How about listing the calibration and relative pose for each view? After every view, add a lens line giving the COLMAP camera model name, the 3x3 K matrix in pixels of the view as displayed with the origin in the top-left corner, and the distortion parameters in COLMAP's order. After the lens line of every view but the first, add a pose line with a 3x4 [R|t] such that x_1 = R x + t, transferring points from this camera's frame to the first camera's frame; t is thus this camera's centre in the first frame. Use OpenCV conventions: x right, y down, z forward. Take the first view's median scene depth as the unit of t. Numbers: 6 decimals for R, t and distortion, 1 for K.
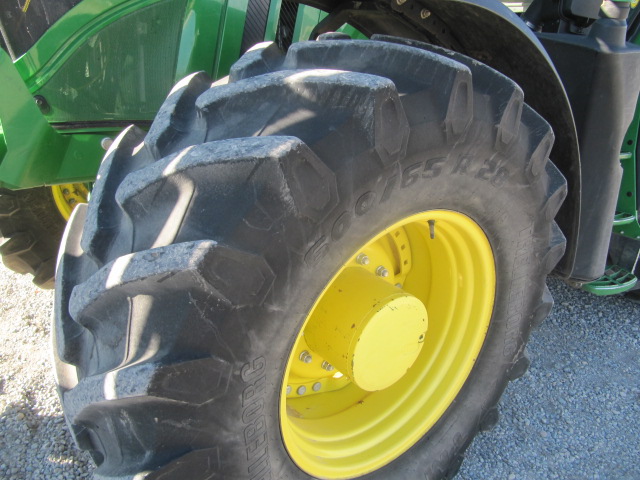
lens RADIAL K [[521.7, 0, 320.0], [0, 521.7, 240.0], [0, 0, 1]] dist [-0.050038, 0.005004]
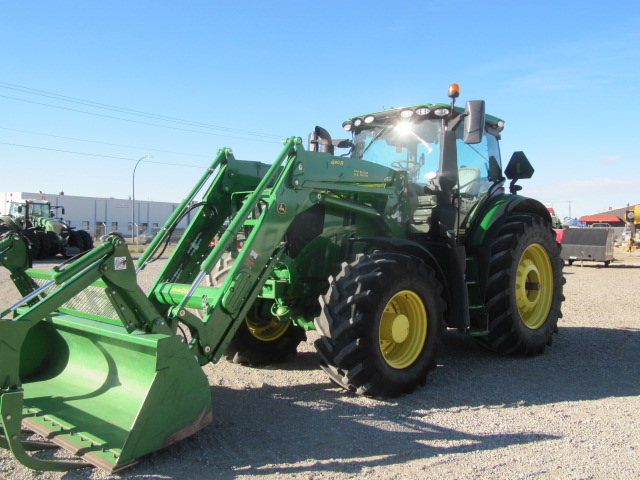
lens RADIAL K [[615.7, 0, 320.0], [0, 615.7, 240.0], [0, 0, 1]] dist [-0.009277, -0.009814]
pose [[0.989794, -0.059863, 0.129324, -1.001352], [0.099229, 0.940859, -0.323942, 1.014337], [-0.102284, 0.333469, 0.937196, -3.407695]]
